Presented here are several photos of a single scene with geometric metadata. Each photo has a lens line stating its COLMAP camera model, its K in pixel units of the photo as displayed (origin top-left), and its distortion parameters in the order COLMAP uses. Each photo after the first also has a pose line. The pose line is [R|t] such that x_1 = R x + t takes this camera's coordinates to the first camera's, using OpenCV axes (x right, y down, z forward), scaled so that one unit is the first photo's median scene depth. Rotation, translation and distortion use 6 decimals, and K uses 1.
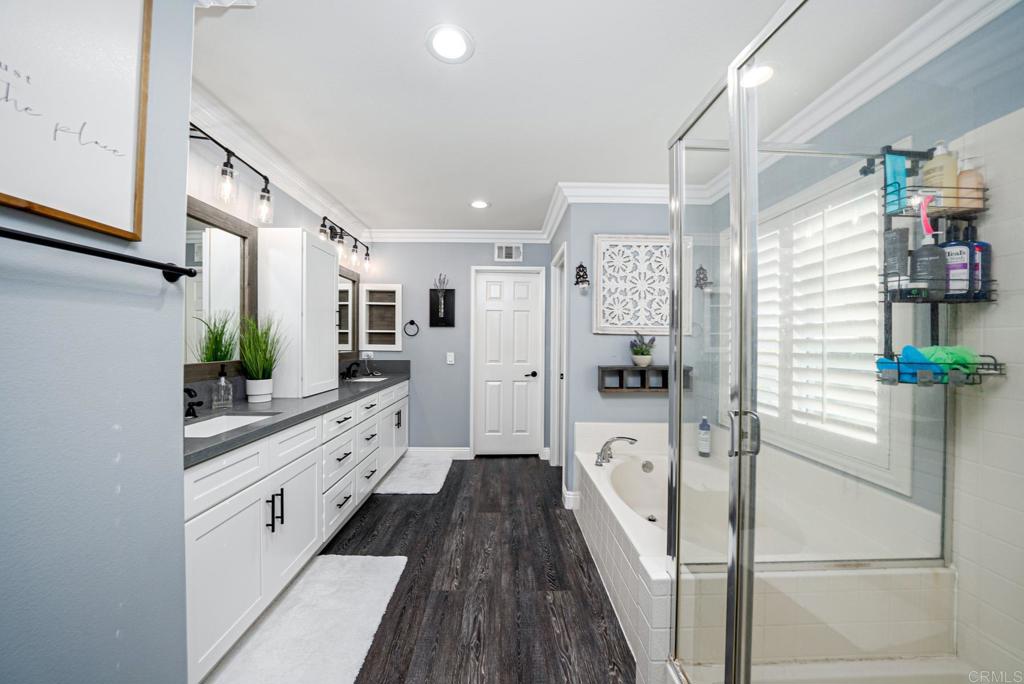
lens RADIAL K [[360.6, 0, 504.4], [0, 360.6, 340.6], [0, 0, 1]] dist [-0.024251, 0.002490]
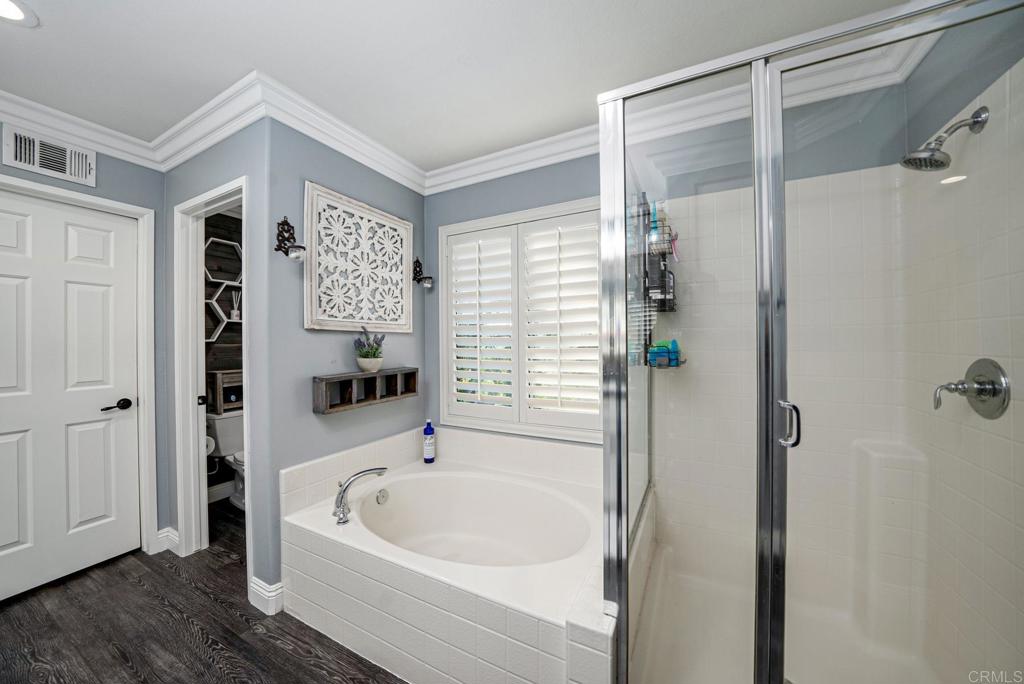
lens RADIAL K [[360.6, 0, 504.4], [0, 360.6, 340.6], [0, 0, 1]] dist [-0.024251, 0.002490]
pose [[0.465435, -0.009572, 0.885031, -0.169299], [0.009501, 0.999938, 0.005817, 0.001171], [-0.885031, 0.005701, 0.465497, 0.366513]]
